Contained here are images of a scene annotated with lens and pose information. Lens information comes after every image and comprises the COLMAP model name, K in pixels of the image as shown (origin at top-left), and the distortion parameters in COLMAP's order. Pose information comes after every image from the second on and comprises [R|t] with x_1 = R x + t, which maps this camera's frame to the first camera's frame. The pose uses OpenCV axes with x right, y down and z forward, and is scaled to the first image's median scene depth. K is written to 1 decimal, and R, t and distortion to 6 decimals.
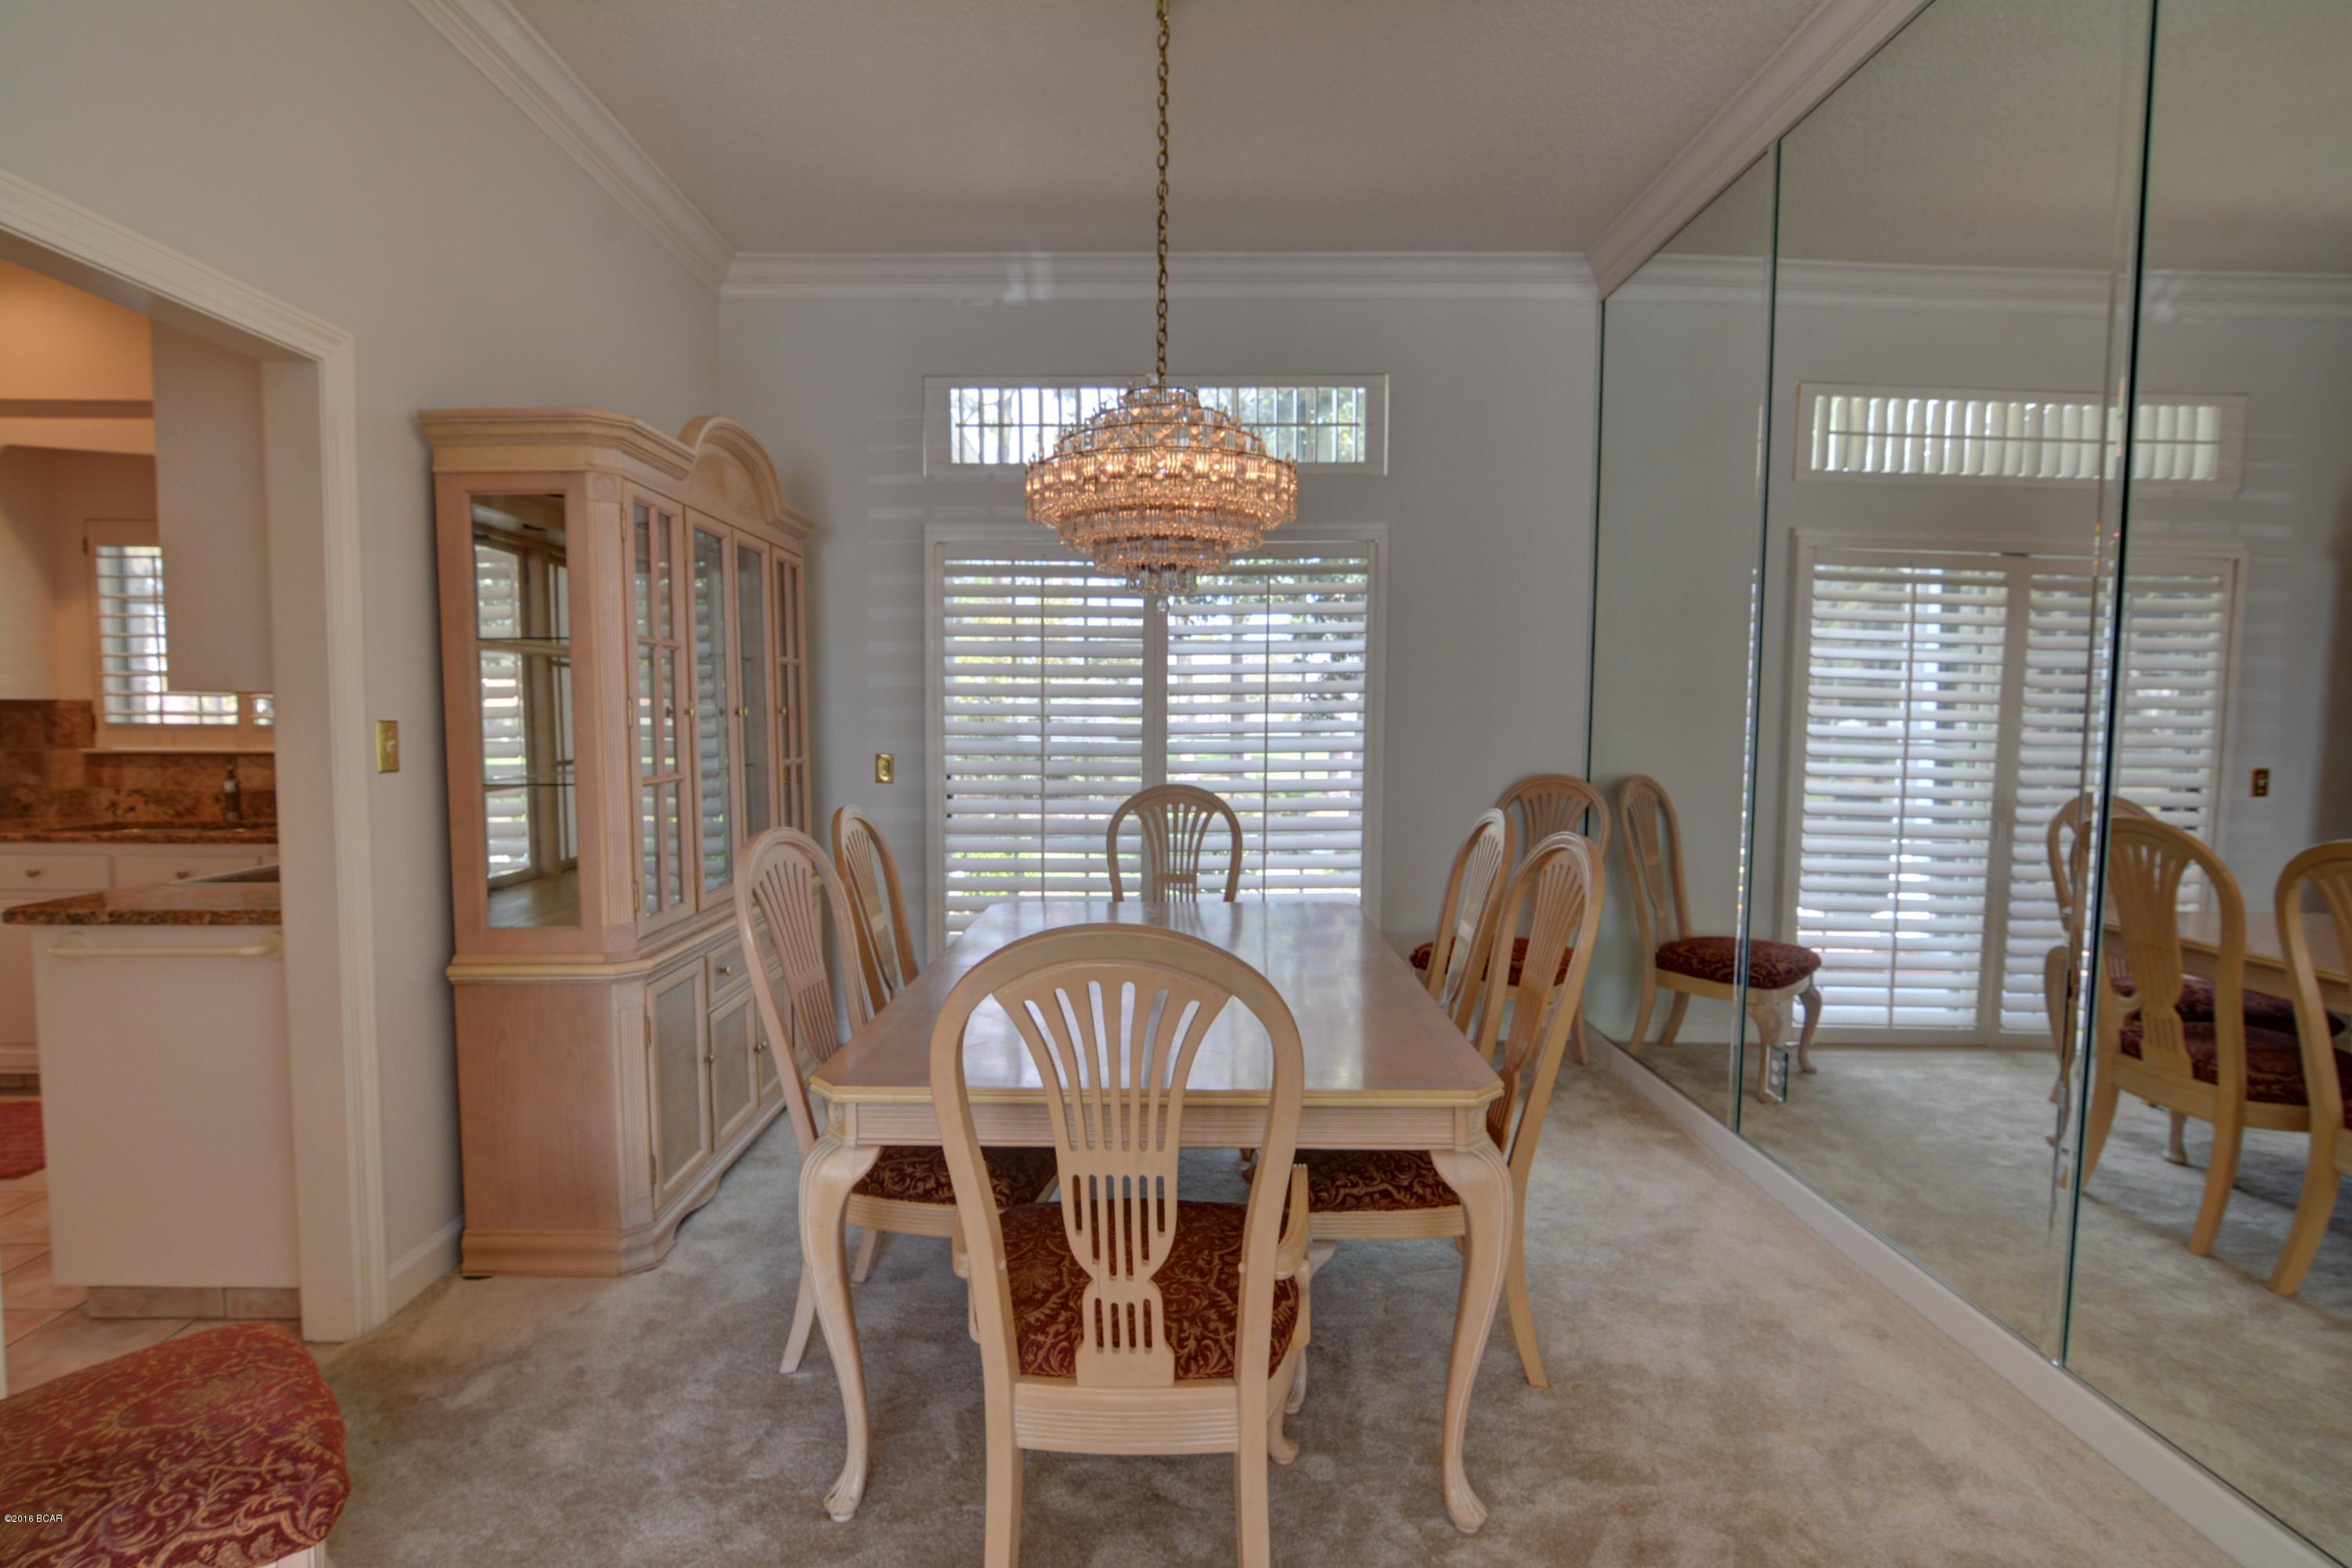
lens RADIAL K [[1144.6, 0, 1161.4], [0, 1144.6, 785.7], [0, 0, 1]] dist [-0.032577, 0.010367]
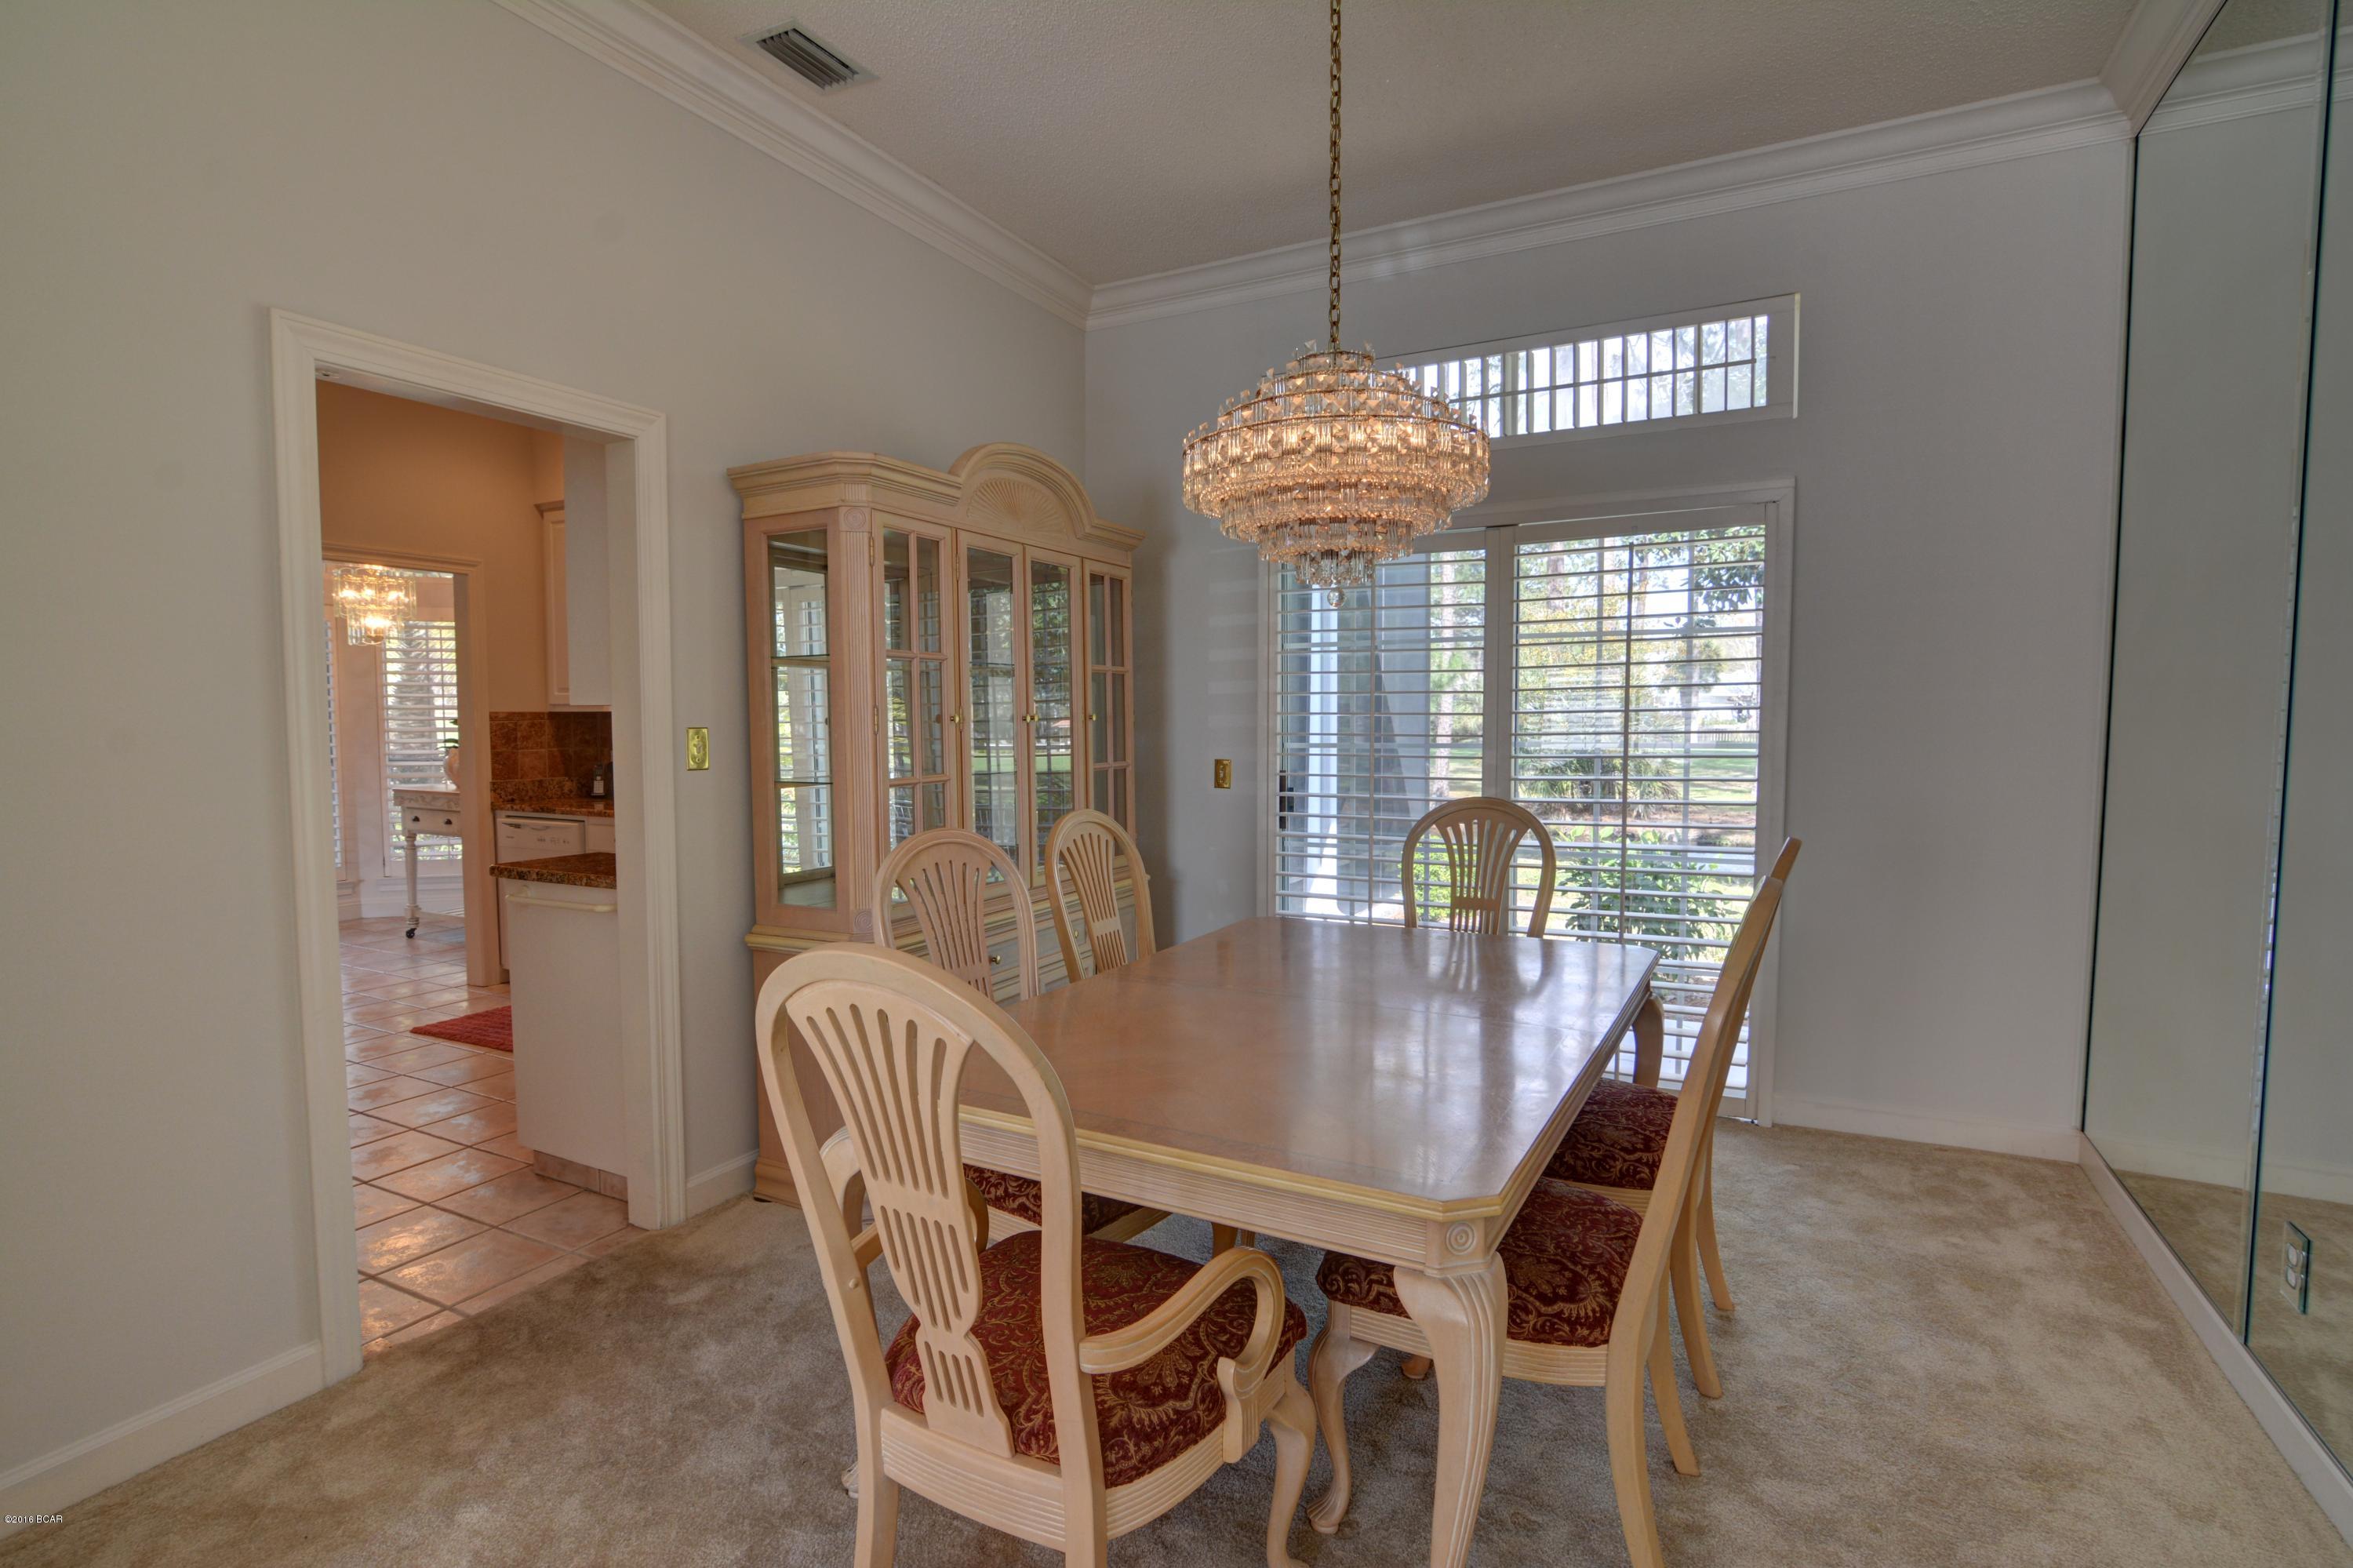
lens RADIAL K [[1145.1, 0, 1161.9], [0, 1145.1, 785.7], [0, 0, 1]] dist [-0.032577, 0.010367]
pose [[0.880128, 0.022524, -0.474203, 0.314262], [-0.024072, 0.999706, 0.002805, -0.009868], [0.474127, 0.008946, 0.880411, 0.148371]]
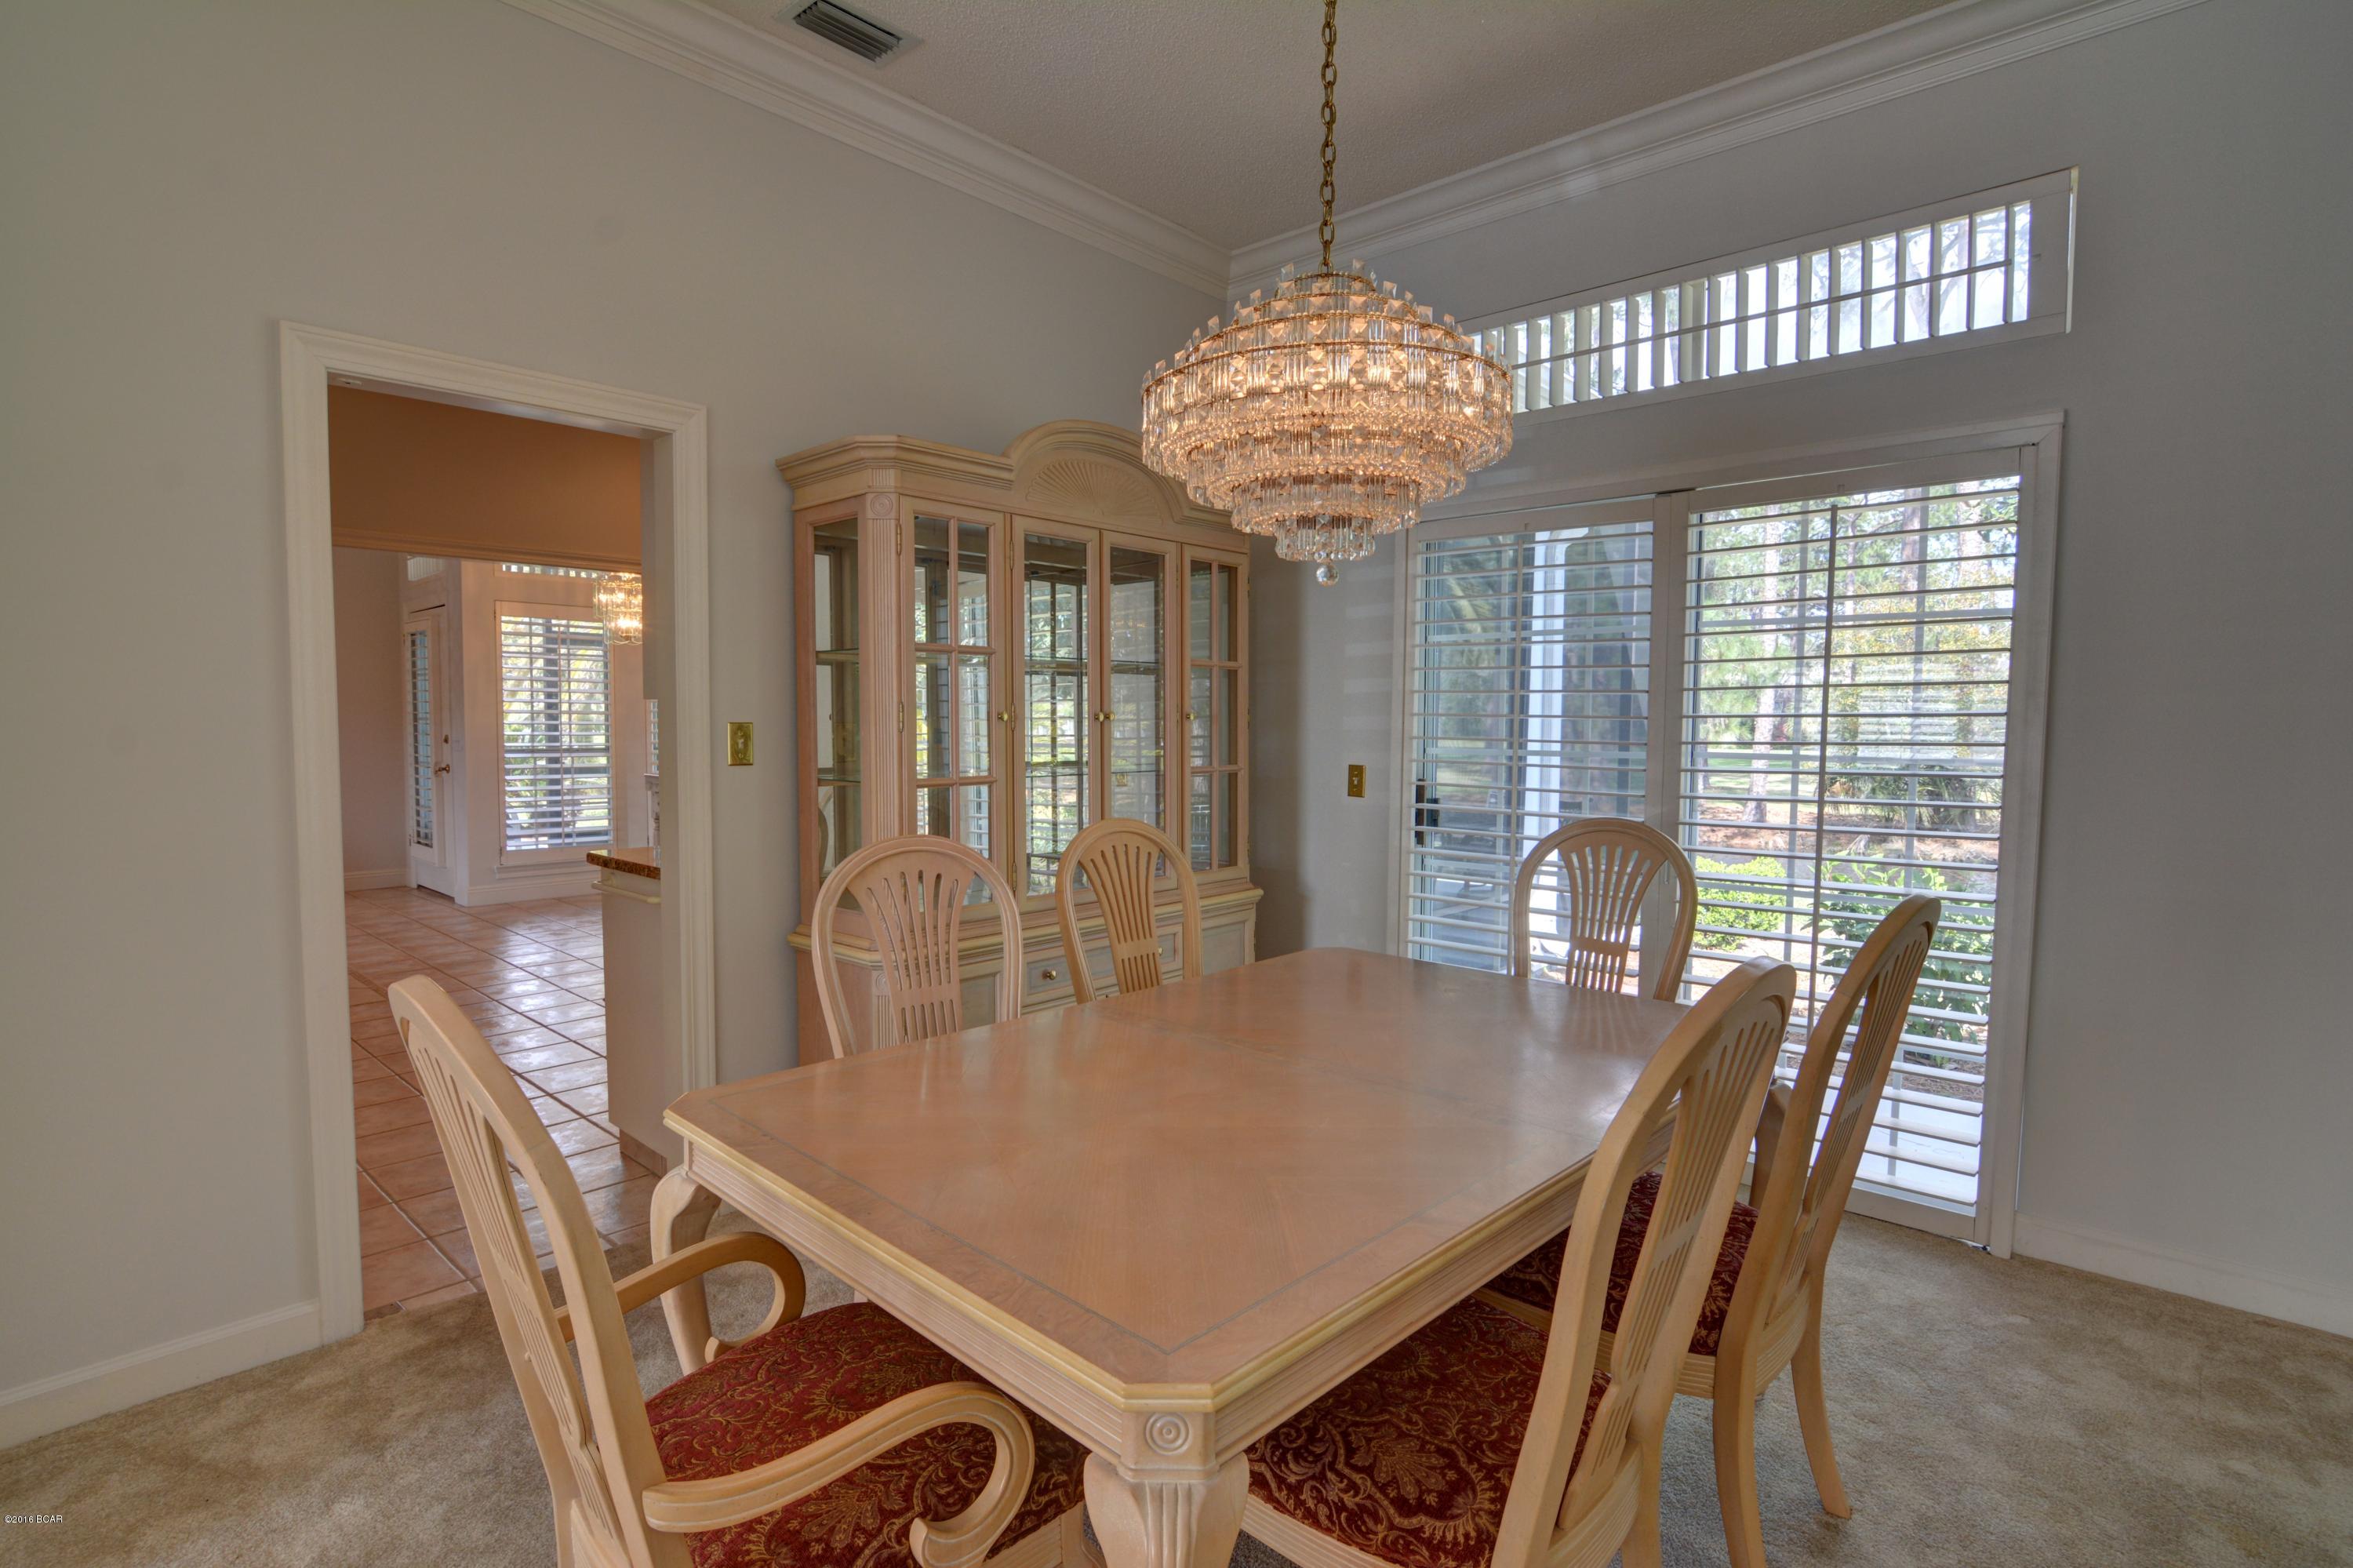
lens RADIAL K [[1145.1, 0, 1161.9], [0, 1145.1, 785.7], [0, 0, 1]] dist [-0.032577, 0.010367]
pose [[0.727798, 0.044512, -0.684346, 0.444249], [-0.048255, 0.998742, 0.013642, -0.026754], [0.684092, 0.023095, 0.729030, 0.394589]]
